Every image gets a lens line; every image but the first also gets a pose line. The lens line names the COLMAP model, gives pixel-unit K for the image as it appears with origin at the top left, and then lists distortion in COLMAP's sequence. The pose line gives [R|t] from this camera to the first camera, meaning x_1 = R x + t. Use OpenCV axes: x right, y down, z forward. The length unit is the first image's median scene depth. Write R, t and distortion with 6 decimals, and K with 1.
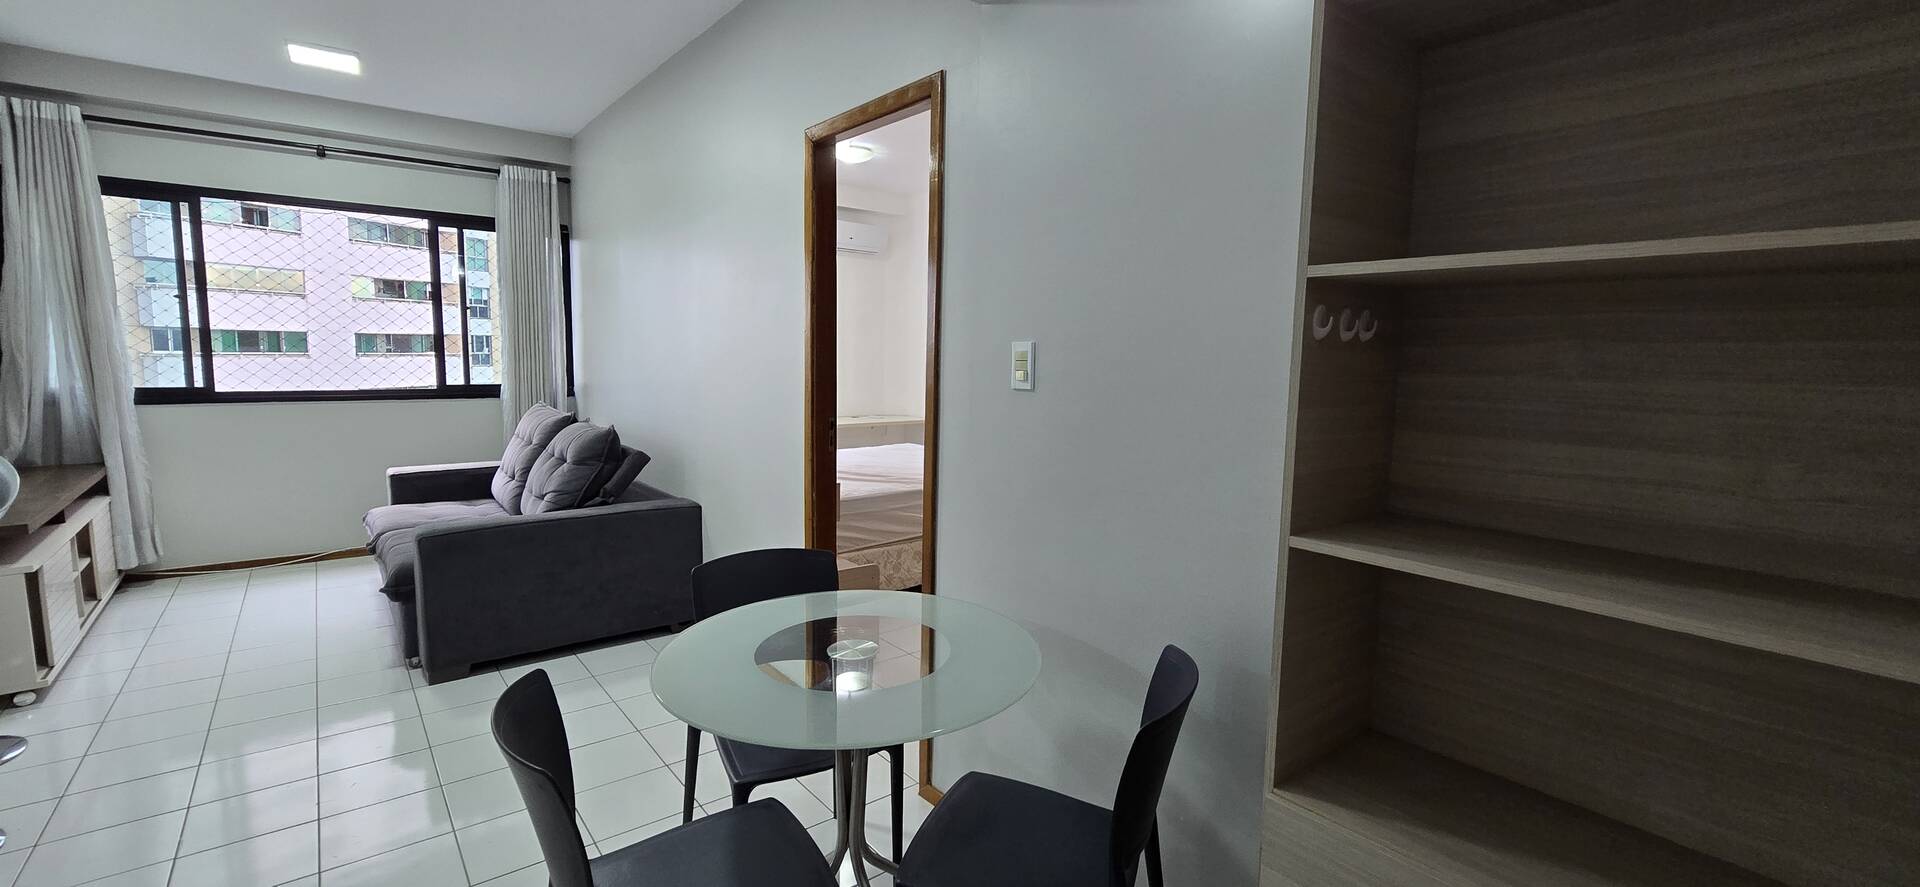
lens RADIAL K [[787.4, 0, 955.9], [0, 787.4, 437.5], [0, 0, 1]] dist [0.002149, 0.000198]
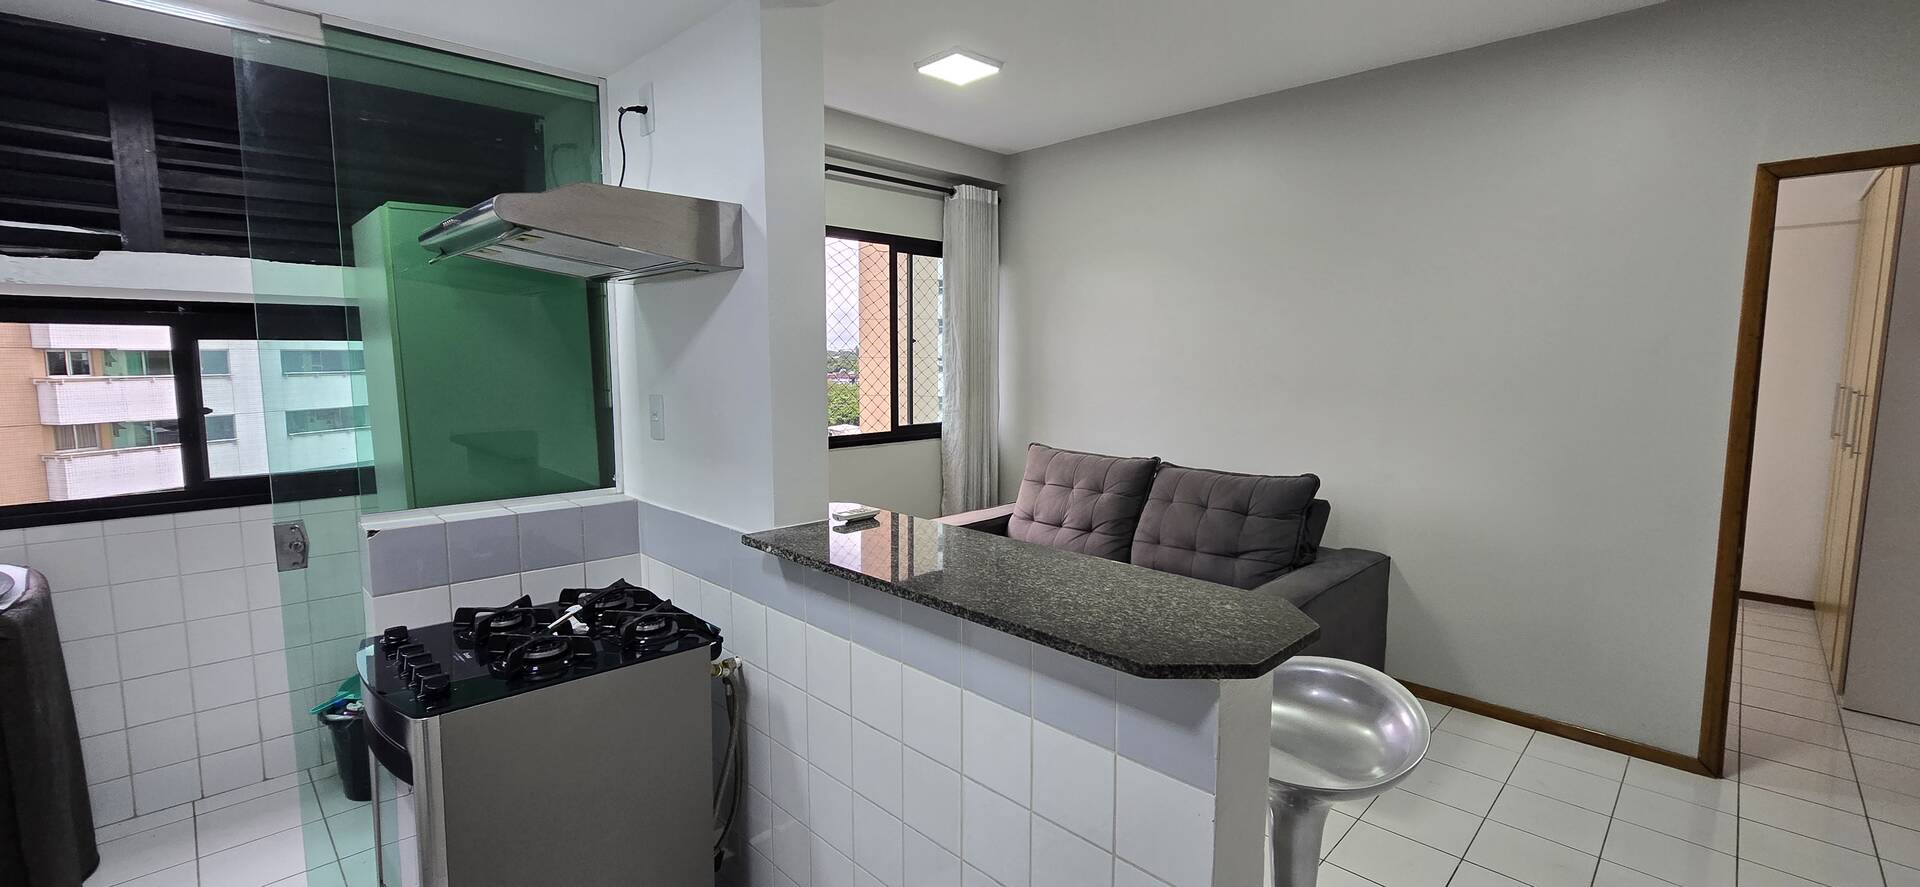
lens RADIAL K [[787.4, 0, 950.1], [0, 787.4, 443.5], [0, 0, 1]] dist [0.002149, 0.000198]
pose [[0.995195, -0.026217, 0.094341, -0.658783], [0.026312, 0.999654, 0.000234, -0.044516], [-0.094314, 0.002250, 0.995540, 0.089427]]
